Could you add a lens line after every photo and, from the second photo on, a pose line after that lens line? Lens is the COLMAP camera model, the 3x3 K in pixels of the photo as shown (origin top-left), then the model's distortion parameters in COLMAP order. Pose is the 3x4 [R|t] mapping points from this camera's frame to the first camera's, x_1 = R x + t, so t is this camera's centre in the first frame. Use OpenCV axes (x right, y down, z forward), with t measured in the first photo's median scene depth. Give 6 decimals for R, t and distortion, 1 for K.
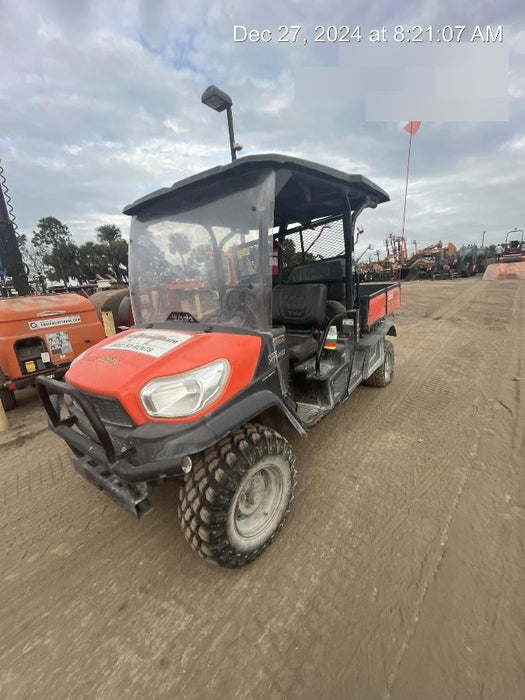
lens RADIAL K [[282.3, 0, 262.5], [0, 282.3, 350.0], [0, 0, 1]] dist [-0.000618, 0.000186]
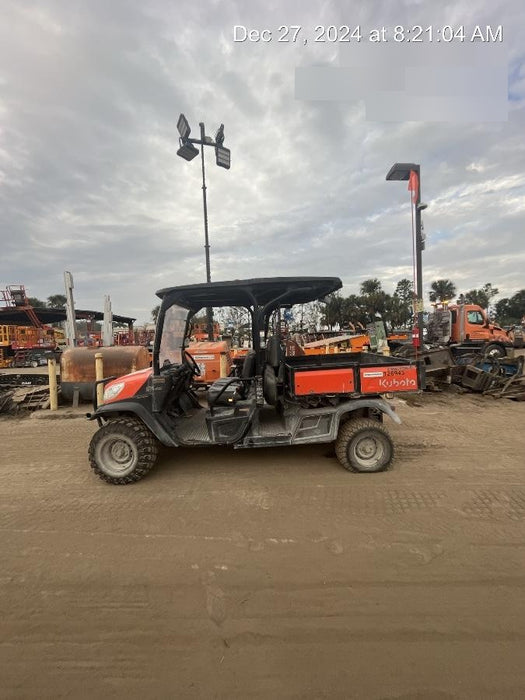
lens RADIAL K [[282.3, 0, 262.5], [0, 282.3, 350.0], [0, 0, 1]] dist [-0.000618, 0.000186]
pose [[0.633377, 0.100105, -0.767341, 0.361988], [-0.219165, 0.974203, -0.053811, -0.054460], [0.742159, 0.202257, 0.638978, 0.055815]]
